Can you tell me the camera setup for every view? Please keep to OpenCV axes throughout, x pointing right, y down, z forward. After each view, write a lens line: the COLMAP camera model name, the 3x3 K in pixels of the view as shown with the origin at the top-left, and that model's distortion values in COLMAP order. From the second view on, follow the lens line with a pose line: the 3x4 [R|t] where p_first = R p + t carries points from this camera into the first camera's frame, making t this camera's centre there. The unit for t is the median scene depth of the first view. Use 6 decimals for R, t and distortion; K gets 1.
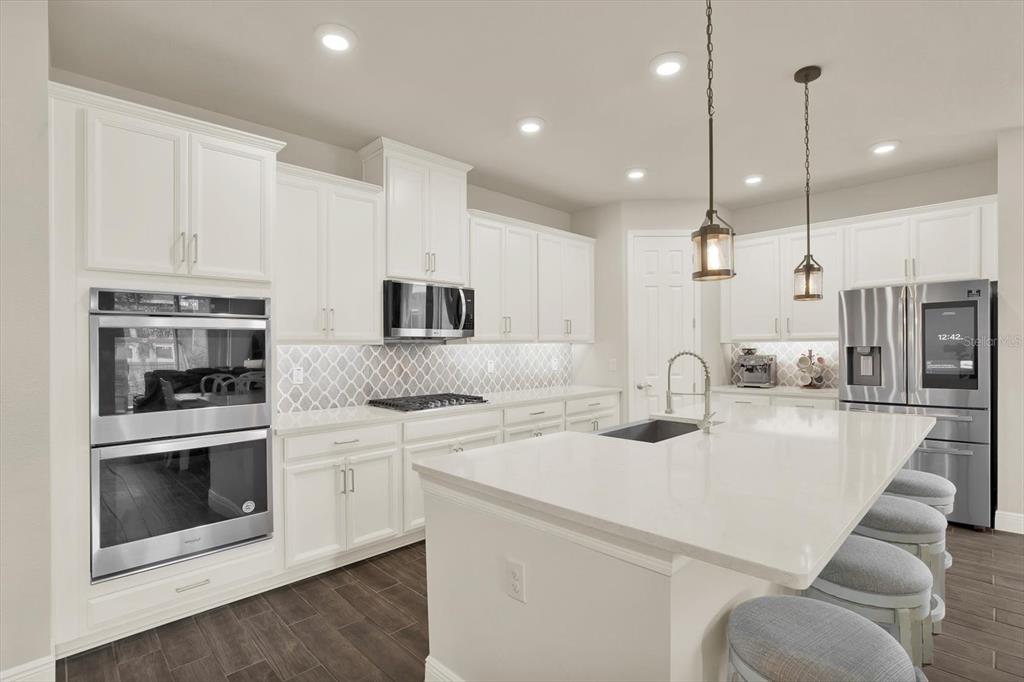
lens RADIAL K [[488.7, 0, 510.4], [0, 488.7, 337.7], [0, 0, 1]] dist [-0.051614, 0.017198]
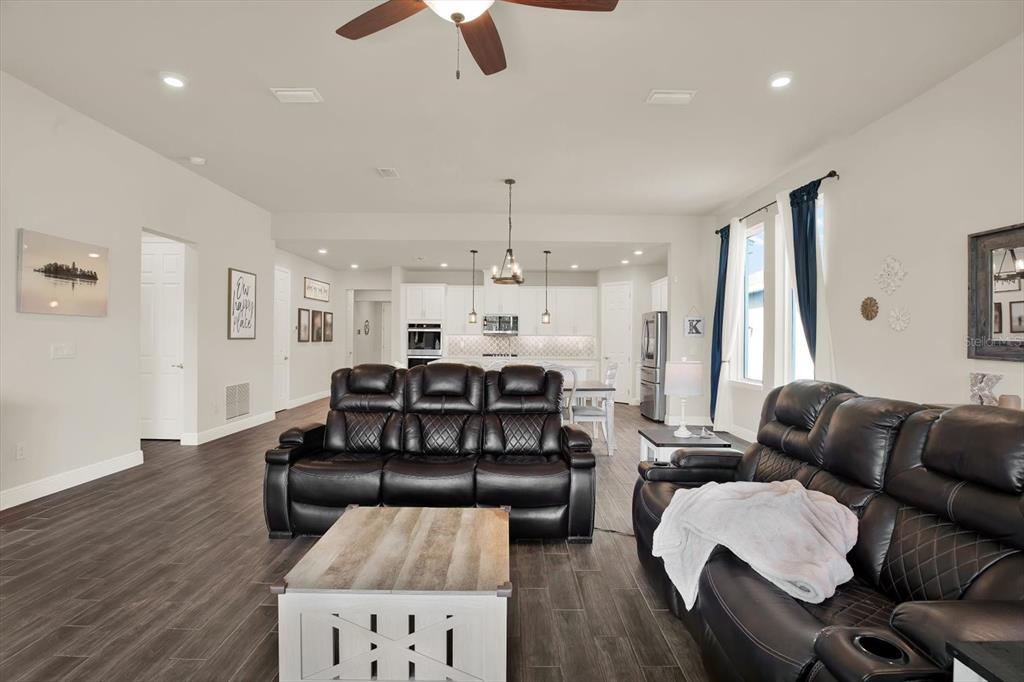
lens RADIAL K [[477.7, 0, 509.3], [0, 477.7, 341.8], [0, 0, 1]] dist [-0.049170, 0.016562]
pose [[0.718349, 0.023959, -0.695270, 2.524826], [-0.005212, 0.999564, 0.029061, -0.046900], [0.695663, -0.017252, 0.718161, -1.381742]]
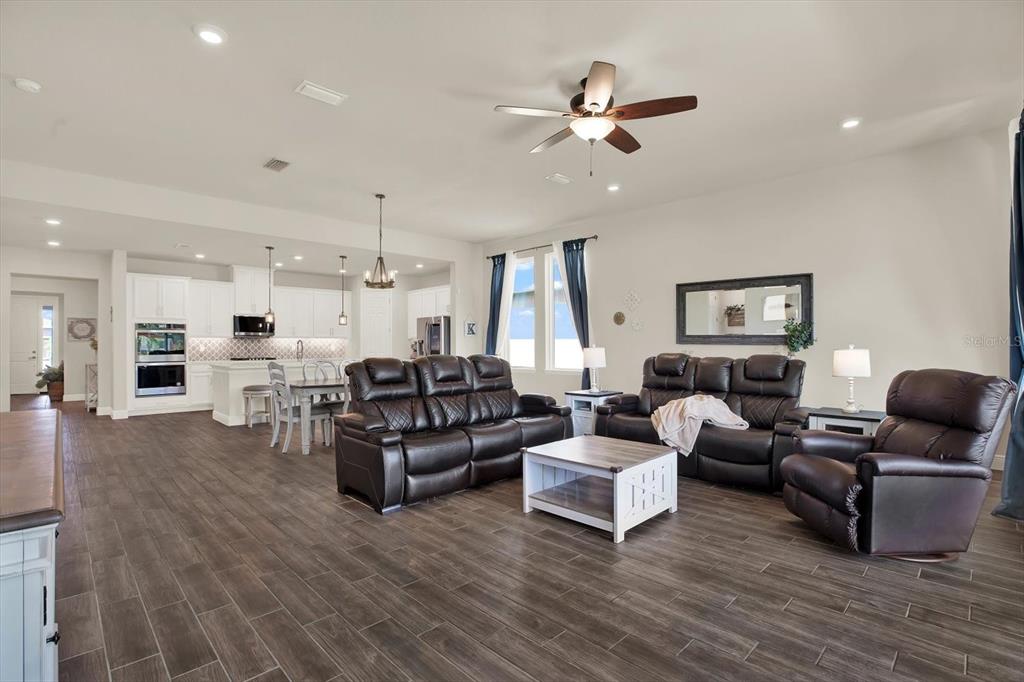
lens RADIAL K [[477.7, 0, 509.3], [0, 477.7, 341.8], [0, 0, 1]] dist [-0.049170, 0.016562]
pose [[0.999975, 0.007034, 0.000380, 1.693475], [-0.007039, 0.999888, 0.013215, -0.014196], [-0.000287, -0.013217, 0.999913, -2.191697]]
